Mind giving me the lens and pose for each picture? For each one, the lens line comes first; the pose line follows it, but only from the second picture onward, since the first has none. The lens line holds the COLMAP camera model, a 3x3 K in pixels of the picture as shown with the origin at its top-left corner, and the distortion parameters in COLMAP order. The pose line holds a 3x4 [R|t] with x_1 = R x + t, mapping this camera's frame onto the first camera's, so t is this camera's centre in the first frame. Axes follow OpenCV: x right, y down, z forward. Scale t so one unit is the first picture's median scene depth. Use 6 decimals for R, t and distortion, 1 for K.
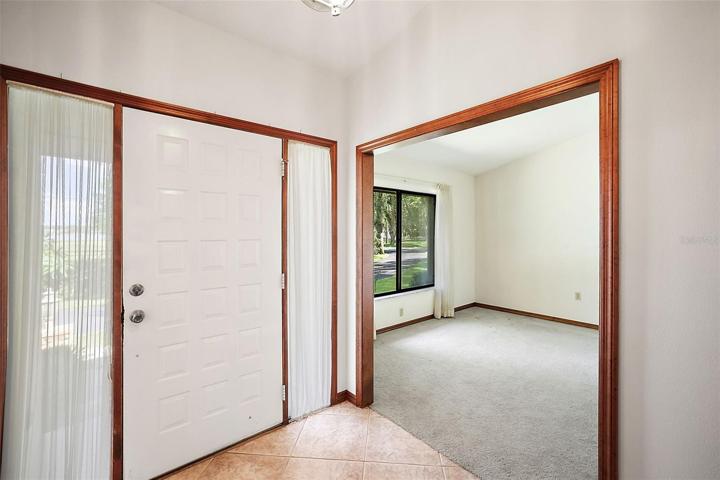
lens RADIAL K [[312.8, 0, 354.6], [0, 312.8, 235.8], [0, 0, 1]] dist [-0.001246, 0.002212]
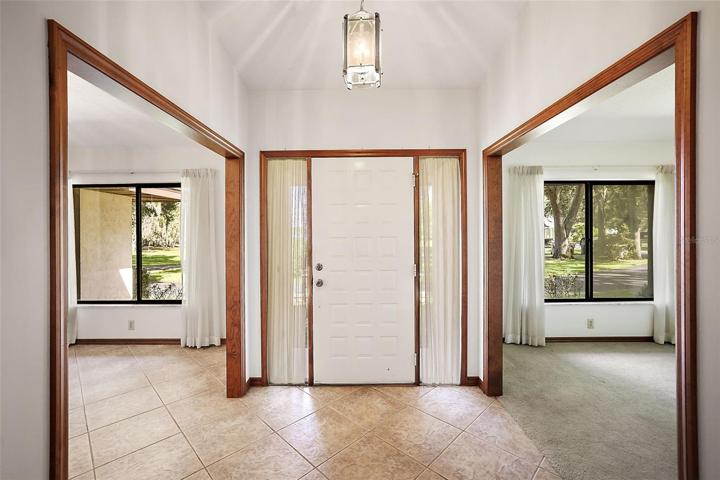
lens RADIAL K [[312.8, 0, 362.1], [0, 312.8, 236.8], [0, 0, 1]] dist [-0.001246, 0.002212]
pose [[0.767079, 0.001558, -0.641551, 0.382594], [0.000434, 0.999996, 0.002948, 0.005813], [0.641553, -0.002540, 0.767075, -0.090624]]
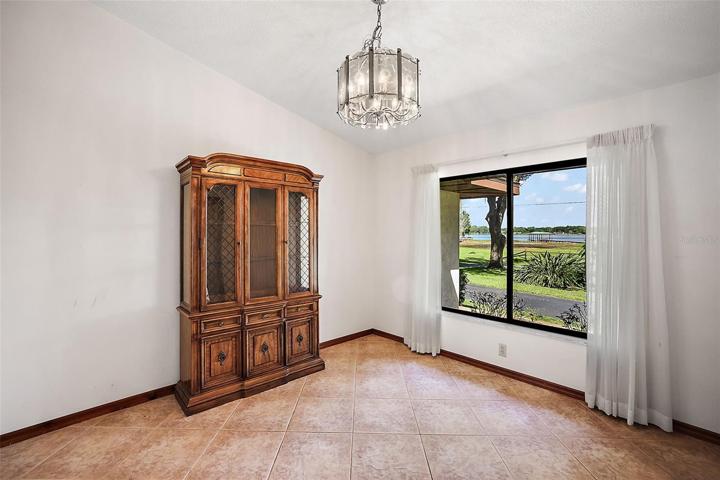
lens RADIAL K [[312.8, 0, 352.8], [0, 312.8, 237.8], [0, 0, 1]] dist [-0.001246, 0.002212]
pose [[0.069908, 0.011550, -0.997487, -0.319244], [-0.012821, 0.999861, 0.010678, 0.008460], [0.997471, 0.012043, 0.070047, -0.303141]]
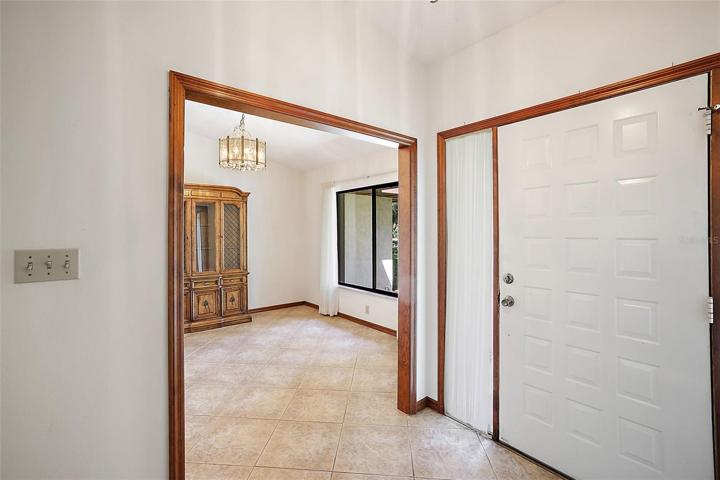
lens RADIAL K [[327.8, 0, 357.2], [0, 327.8, 232.8], [0, 0, 1]] dist [0.000359, 0.001115]
pose [[-0.003715, 0.007712, -0.999963, 0.374212], [-0.007655, 0.999941, 0.007741, -0.002561], [0.999964, 0.007684, -0.003656, 0.305599]]
